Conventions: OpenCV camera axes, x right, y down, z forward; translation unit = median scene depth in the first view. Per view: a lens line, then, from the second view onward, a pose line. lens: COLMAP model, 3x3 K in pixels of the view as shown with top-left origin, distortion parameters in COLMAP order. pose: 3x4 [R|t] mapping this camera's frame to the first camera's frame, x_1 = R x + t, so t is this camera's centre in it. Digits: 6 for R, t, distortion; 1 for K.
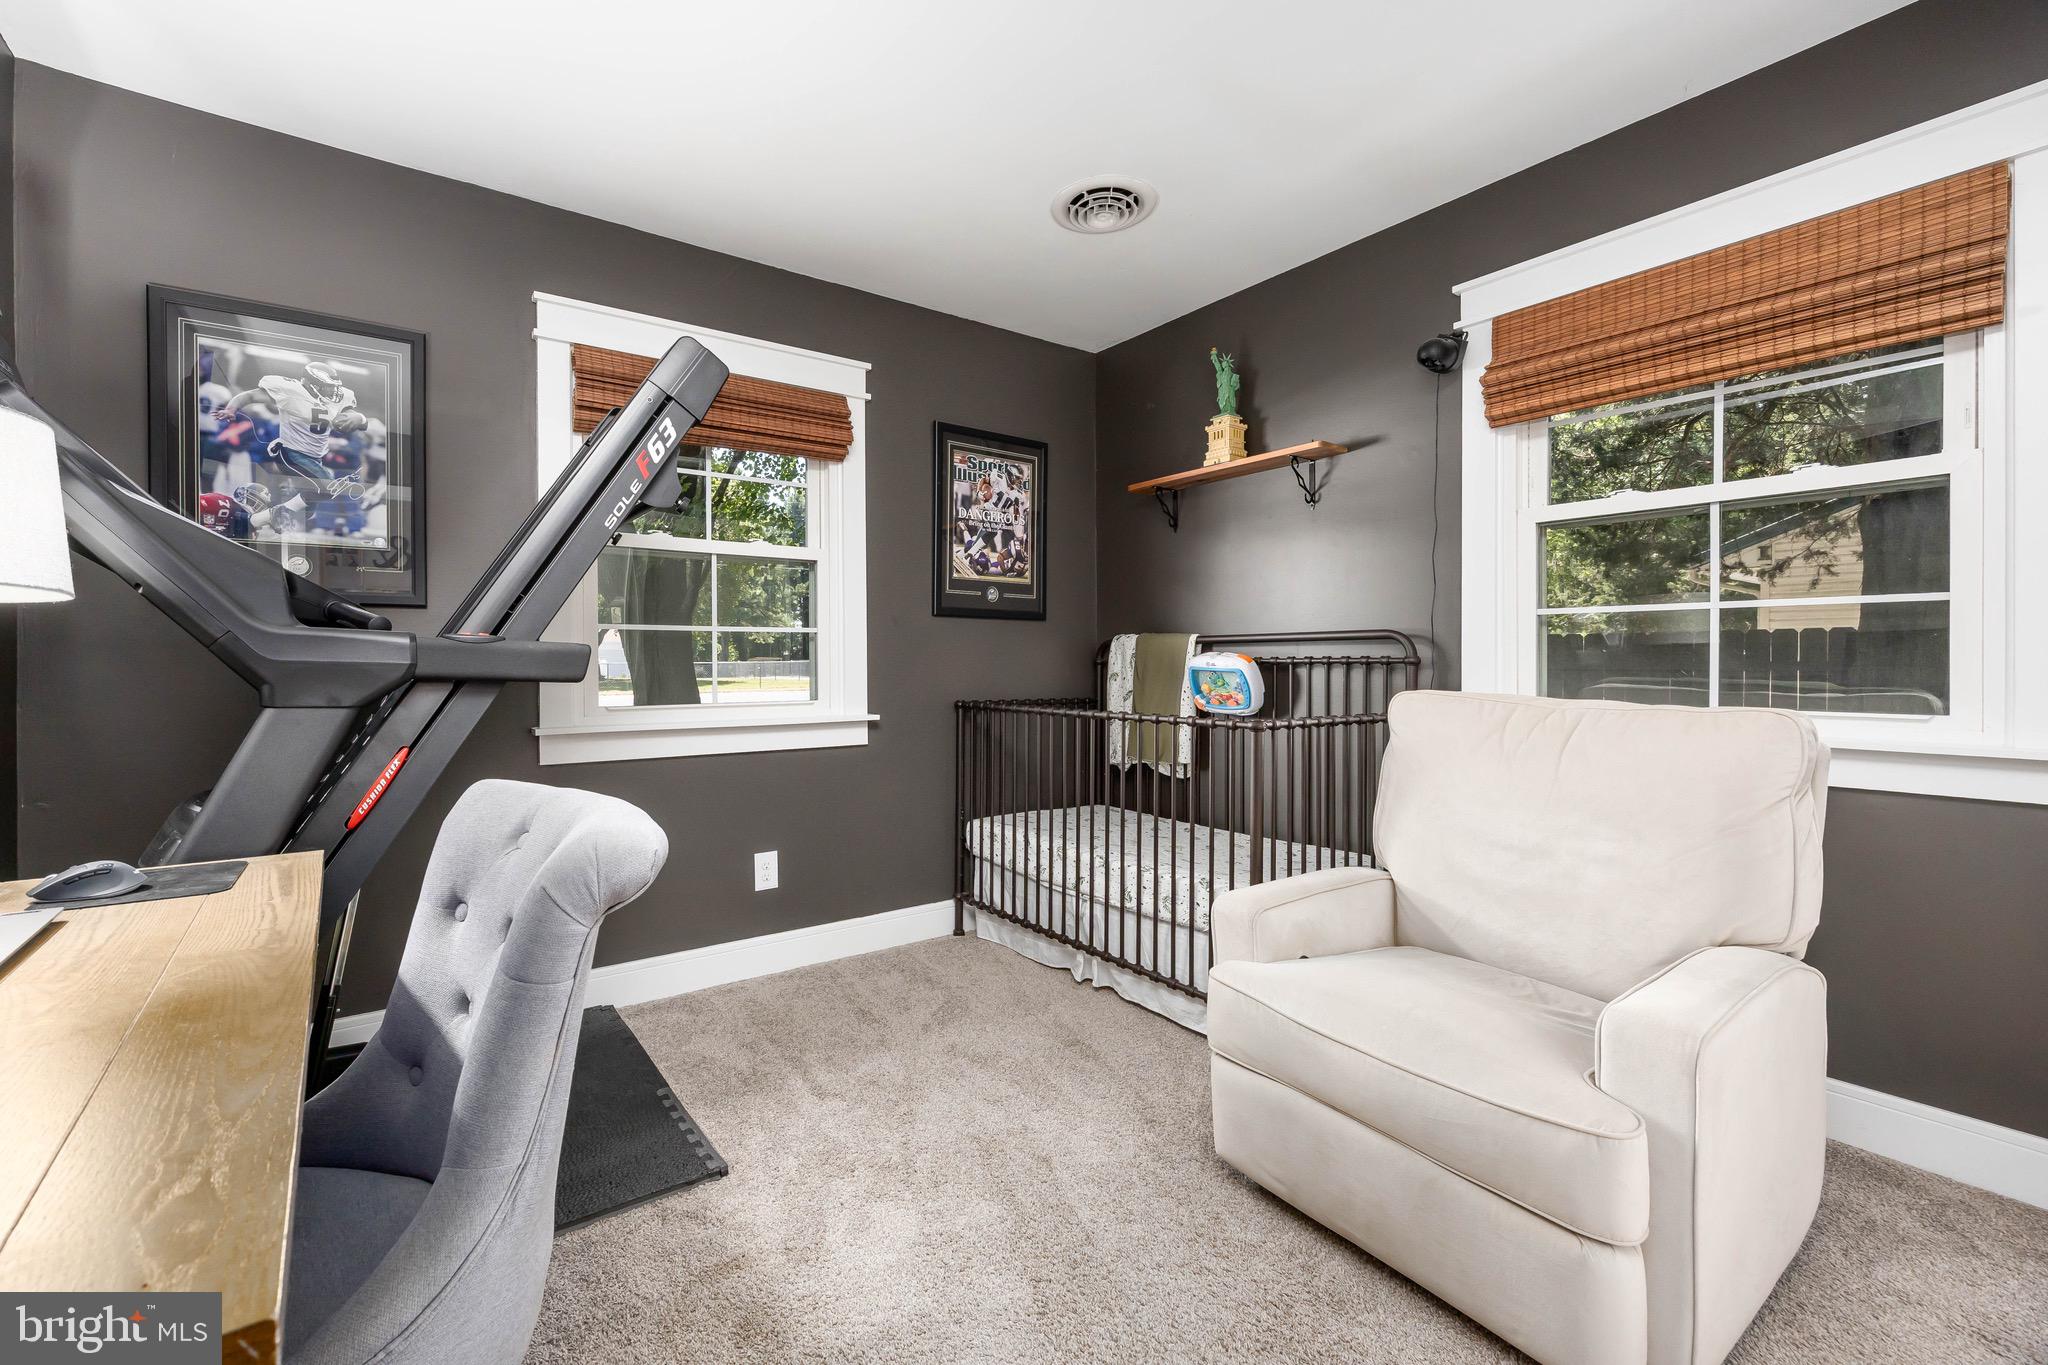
lens RADIAL K [[795.7, 0, 992.4], [0, 795.7, 659.8], [0, 0, 1]] dist [-0.004013, -0.000615]
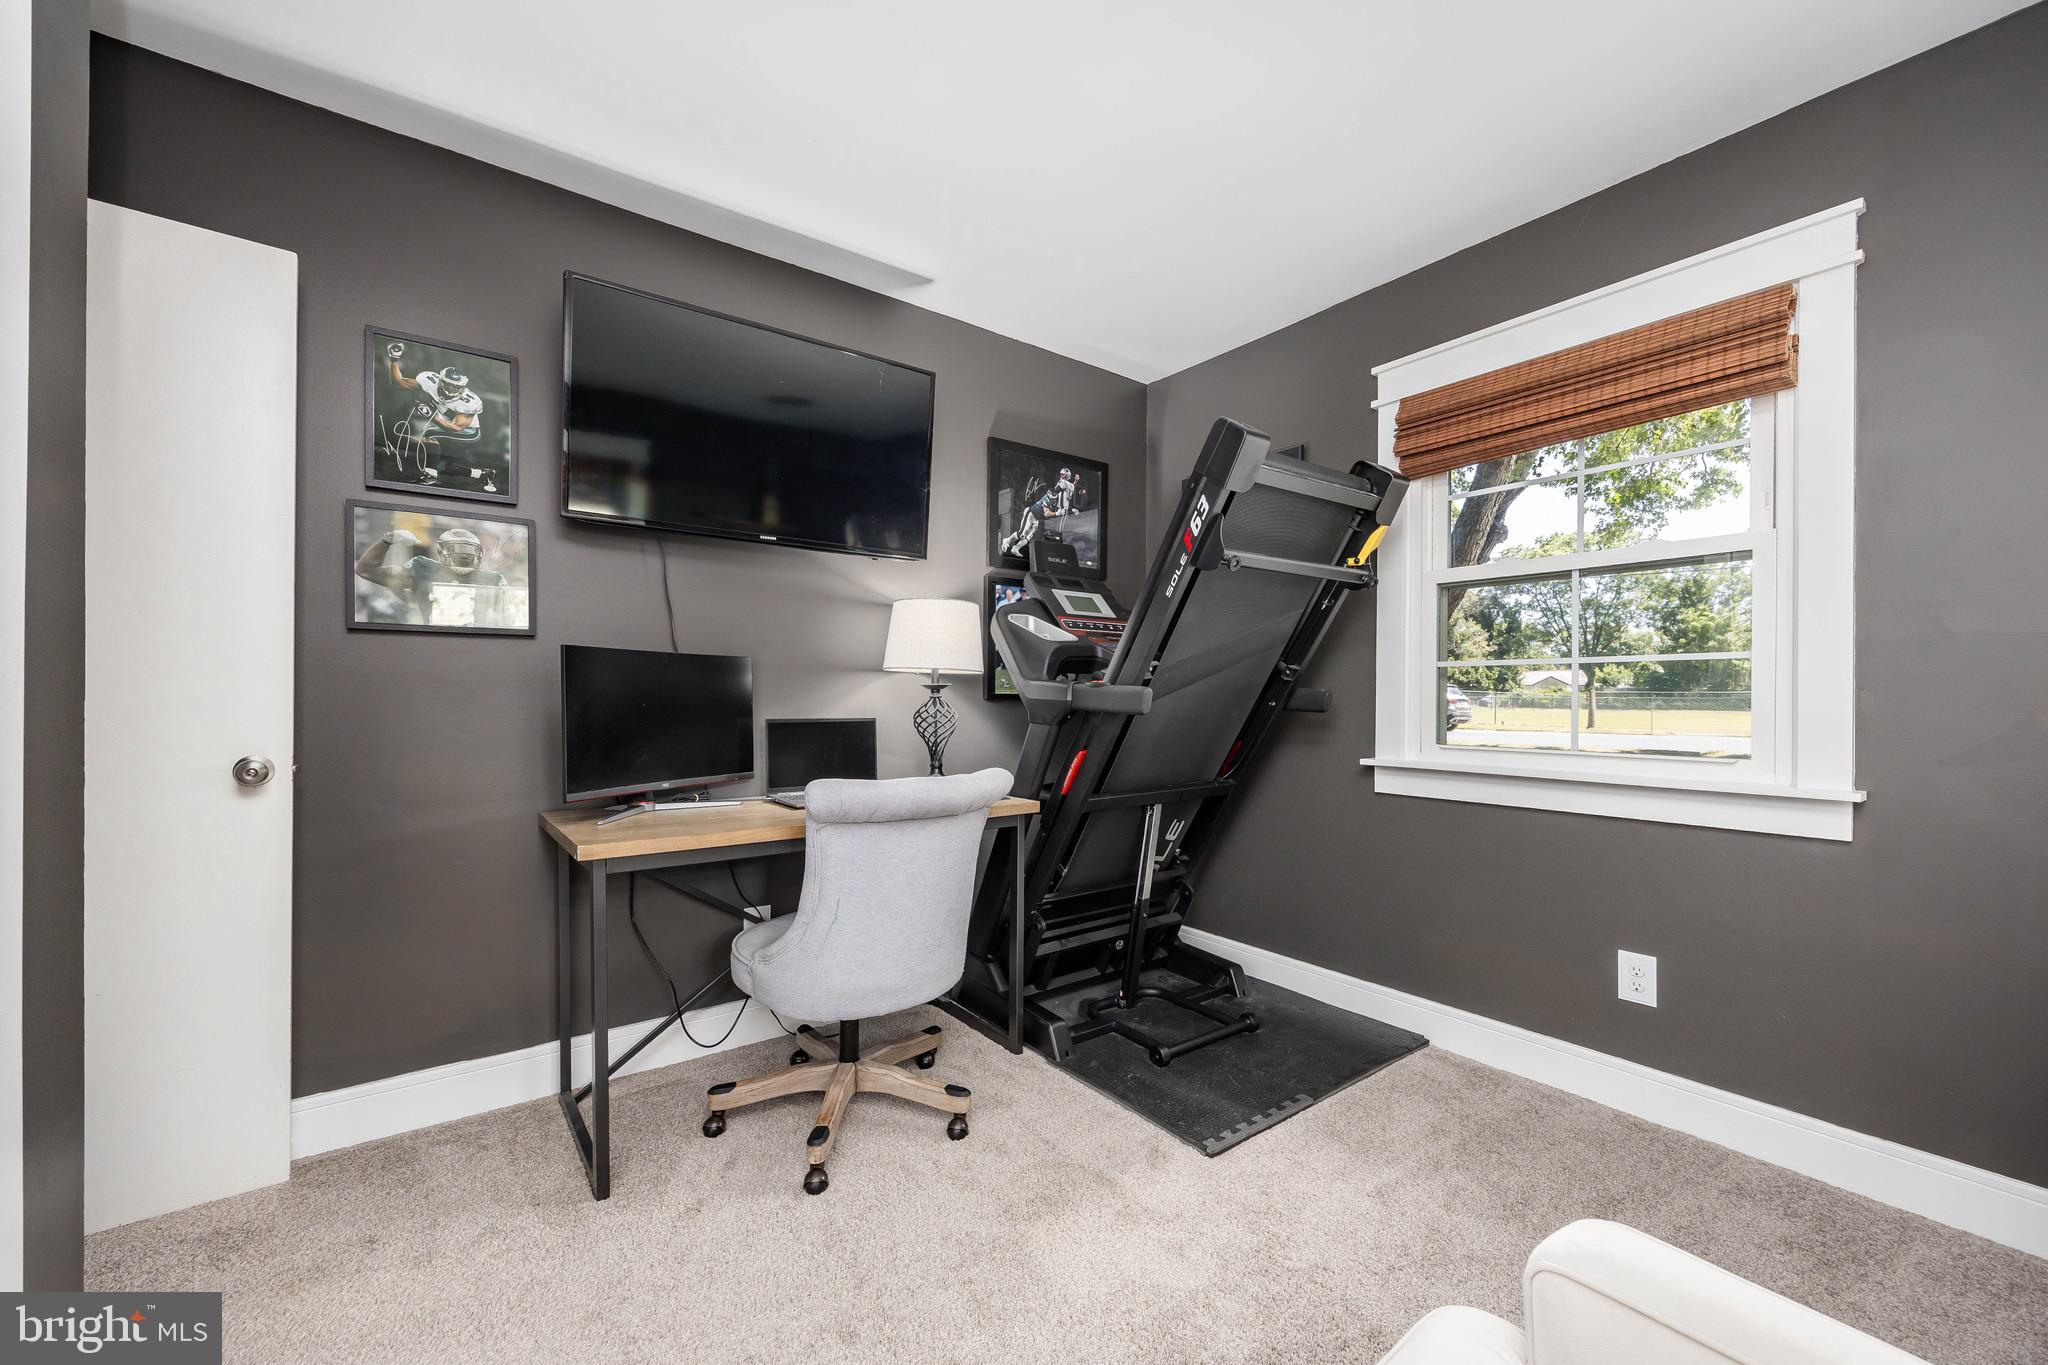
lens RADIAL K [[795.7, 0, 1020.7], [0, 795.7, 691.9], [0, 0, 1]] dist [-0.004013, -0.000615]
pose [[0.065557, 0.000906, -0.997848, 0.463877], [-0.000527, 0.999999, 0.000873, -0.006577], [0.997849, 0.000468, 0.065558, 0.396379]]
